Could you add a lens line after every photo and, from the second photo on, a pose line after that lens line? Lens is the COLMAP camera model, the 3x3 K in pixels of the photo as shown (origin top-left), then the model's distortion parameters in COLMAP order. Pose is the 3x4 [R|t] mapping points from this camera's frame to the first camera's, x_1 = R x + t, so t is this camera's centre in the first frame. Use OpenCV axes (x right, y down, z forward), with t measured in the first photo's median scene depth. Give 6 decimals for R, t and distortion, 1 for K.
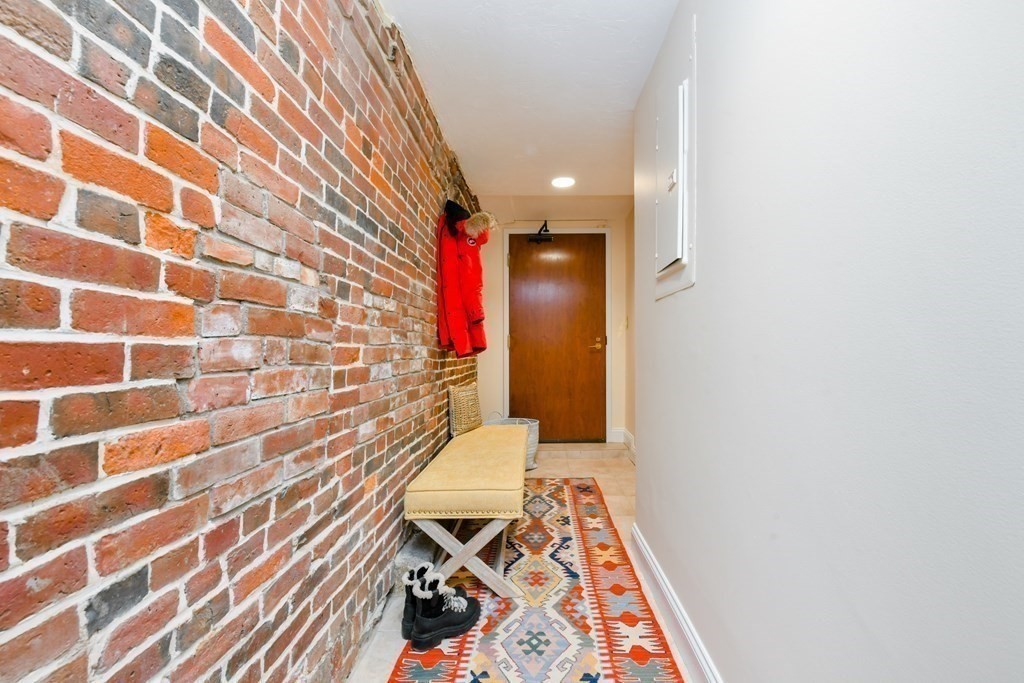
lens RADIAL K [[406.2, 0, 524.1], [0, 406.2, 348.5], [0, 0, 1]] dist [0.000199, 0.000003]
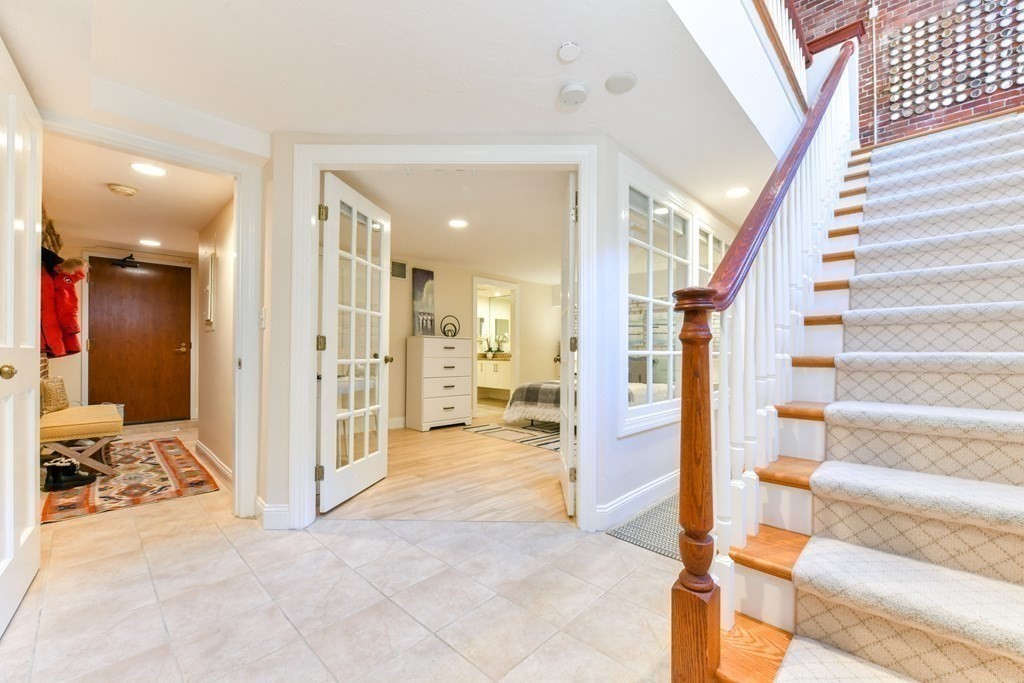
lens RADIAL K [[406.2, 0, 524.1], [0, 406.2, 348.5], [0, 0, 1]] dist [0.000199, 0.000003]
pose [[0.662505, 0.008198, 0.749013, -0.085104], [-0.006552, 0.999965, -0.005149, -0.009606], [-0.749029, -0.001496, 0.662535, -0.790975]]
